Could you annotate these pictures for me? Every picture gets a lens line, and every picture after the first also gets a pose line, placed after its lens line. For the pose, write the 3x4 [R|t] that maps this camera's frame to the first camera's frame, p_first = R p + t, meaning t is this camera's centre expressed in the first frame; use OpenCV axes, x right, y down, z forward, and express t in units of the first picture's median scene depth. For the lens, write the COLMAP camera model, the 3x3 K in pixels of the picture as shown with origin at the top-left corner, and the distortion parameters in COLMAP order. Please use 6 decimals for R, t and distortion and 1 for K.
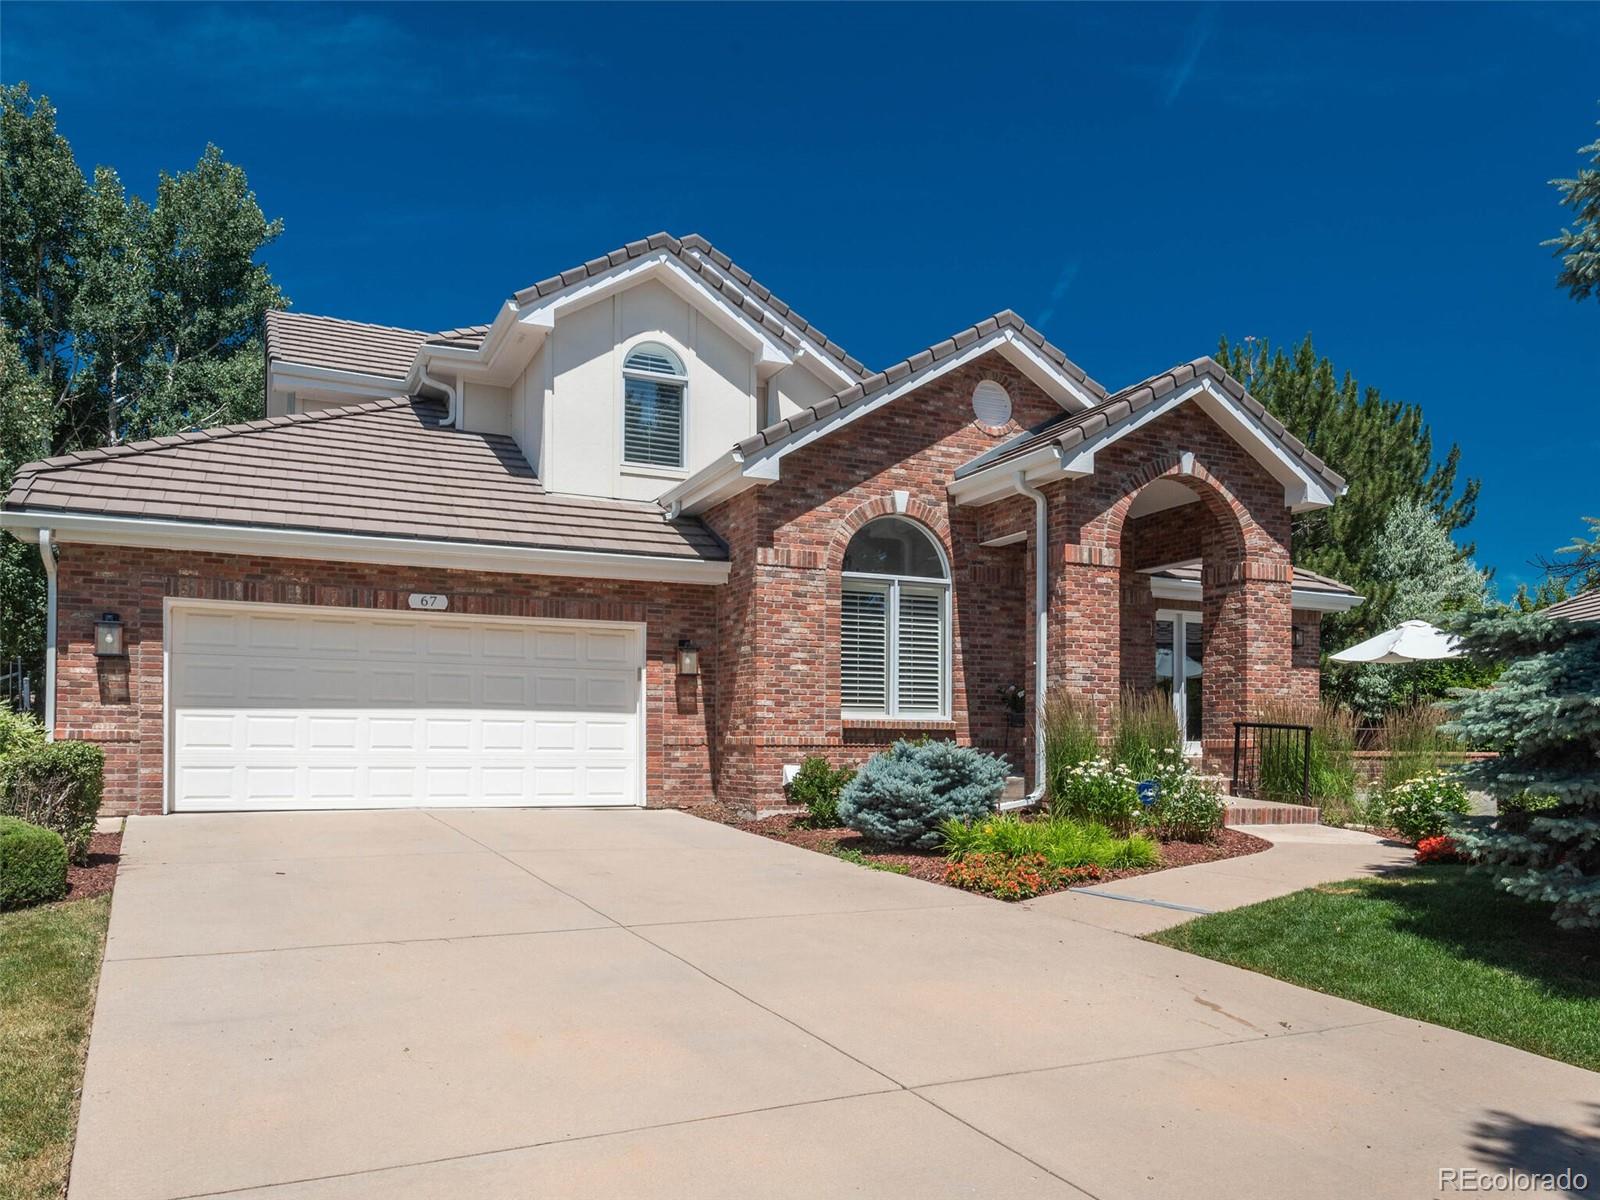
lens RADIAL K [[1061.6, 0, 800.4], [0, 1061.6, 706.9], [0, 0, 1]] dist [-0.009516, 0.001861]
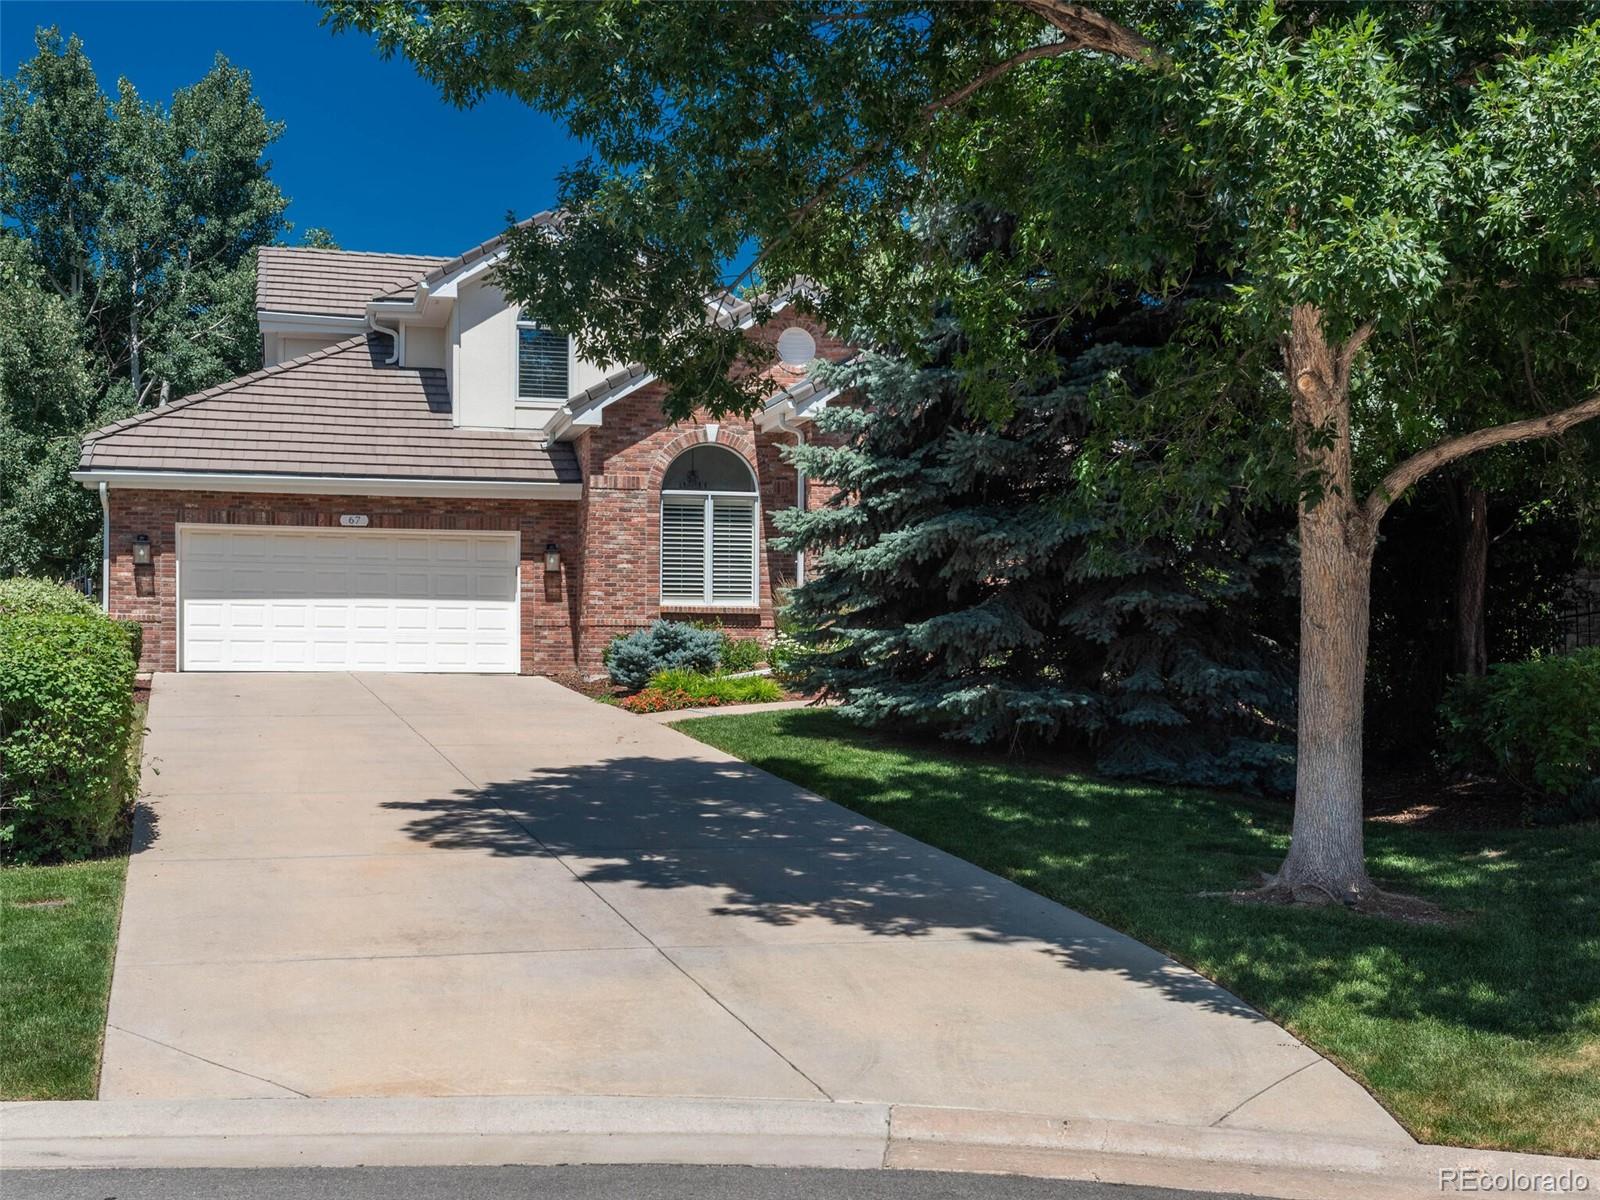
lens RADIAL K [[1634.7, 0, 800.0], [0, 1634.7, 600.0], [0, 0, 1]] dist [0.010453, -0.014066]
pose [[0.983031, -0.003403, -0.183410, 0.556907], [0.004748, 0.999965, 0.006896, -0.007882], [0.183380, -0.007649, 0.983012, -0.898095]]
